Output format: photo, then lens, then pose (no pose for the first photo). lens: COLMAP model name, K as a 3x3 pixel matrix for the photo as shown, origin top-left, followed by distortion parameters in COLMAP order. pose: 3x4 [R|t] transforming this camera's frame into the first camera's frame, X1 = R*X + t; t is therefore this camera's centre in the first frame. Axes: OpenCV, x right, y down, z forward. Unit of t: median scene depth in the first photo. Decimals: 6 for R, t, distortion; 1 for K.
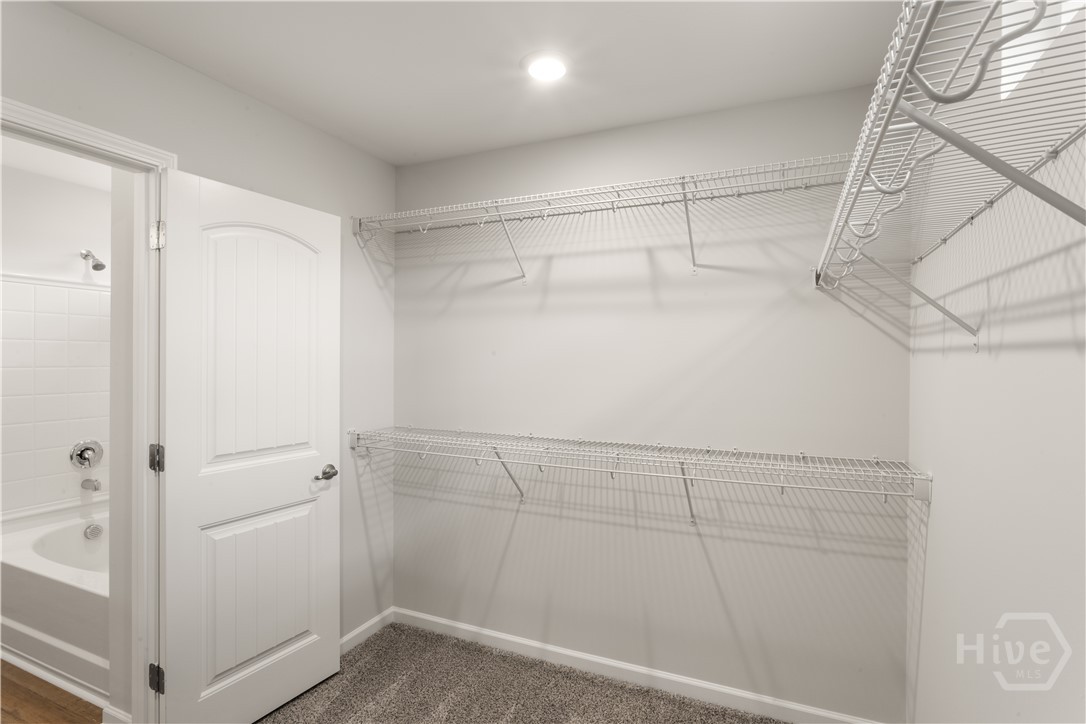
lens RADIAL K [[498.6, 0, 543.0], [0, 498.6, 362.0], [0, 0, 1]] dist [-0.022136, 0.000323]
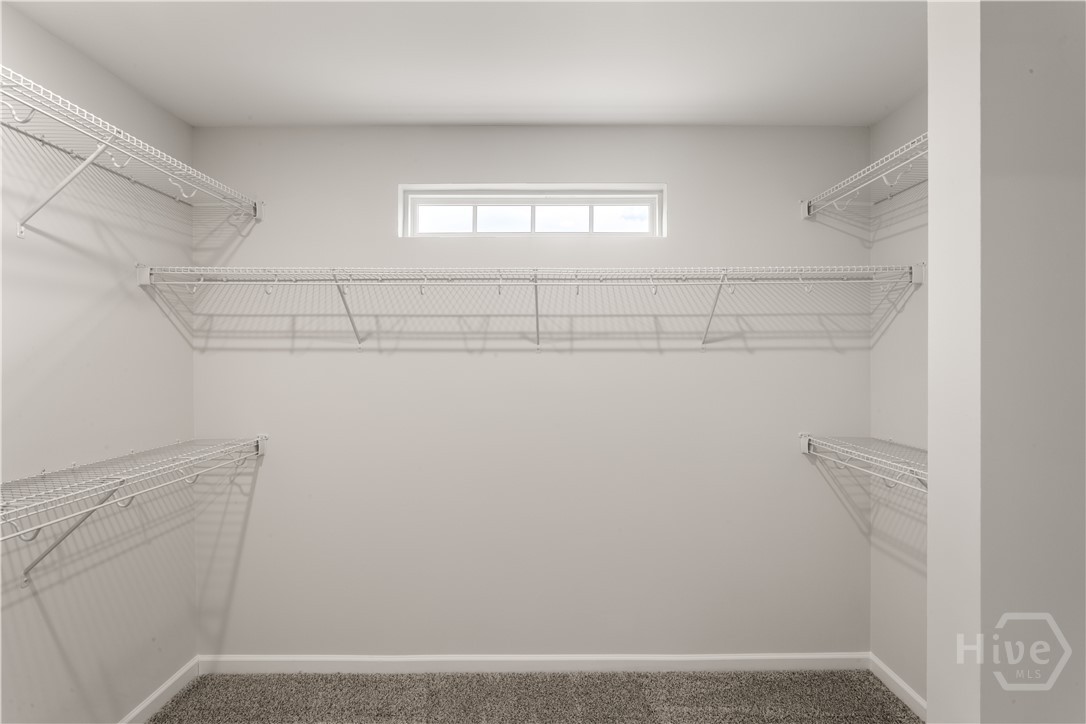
lens RADIAL K [[532.8, 0, 543.0], [0, 532.8, 362.0], [0, 0, 1]] dist [-0.032823, 0.016744]
pose [[-0.397858, -0.007617, 0.917415, -0.674520], [0.003686, 0.999944, 0.009901, -0.000154], [-0.917440, 0.007321, -0.397808, 0.596406]]
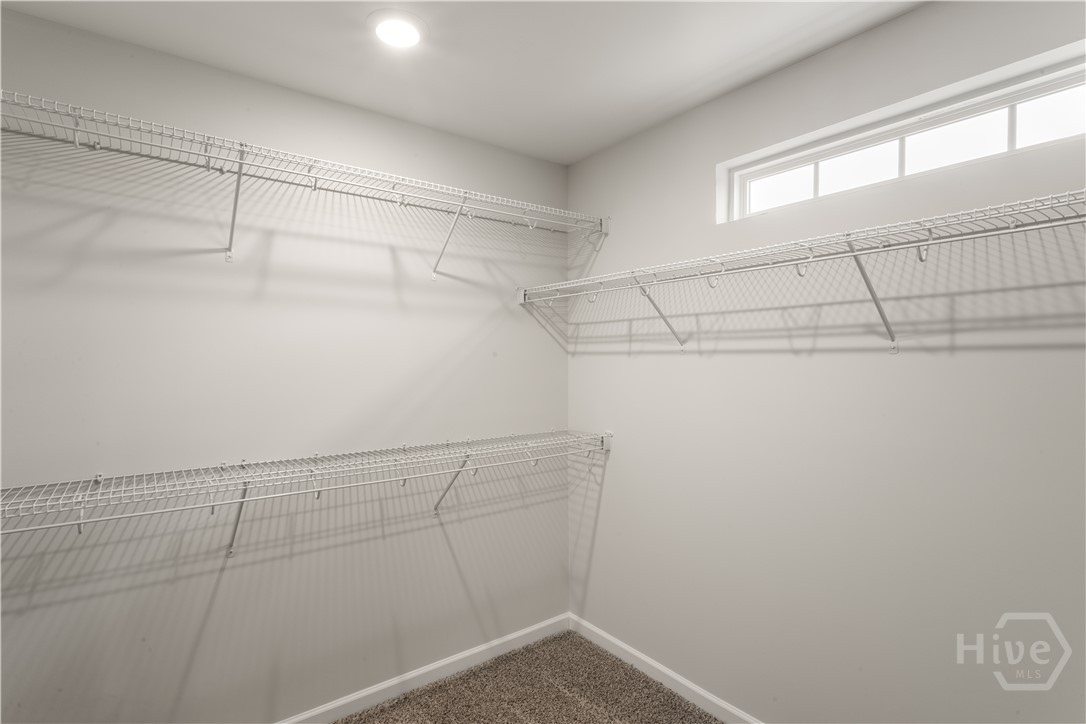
lens RADIAL K [[532.8, 0, 543.0], [0, 532.8, 362.0], [0, 0, 1]] dist [-0.032823, 0.016744]
pose [[0.496033, -0.009908, 0.868247, -0.549599], [0.010473, 0.999930, 0.005427, -0.005252], [-0.868240, 0.006401, 0.496103, 0.232117]]
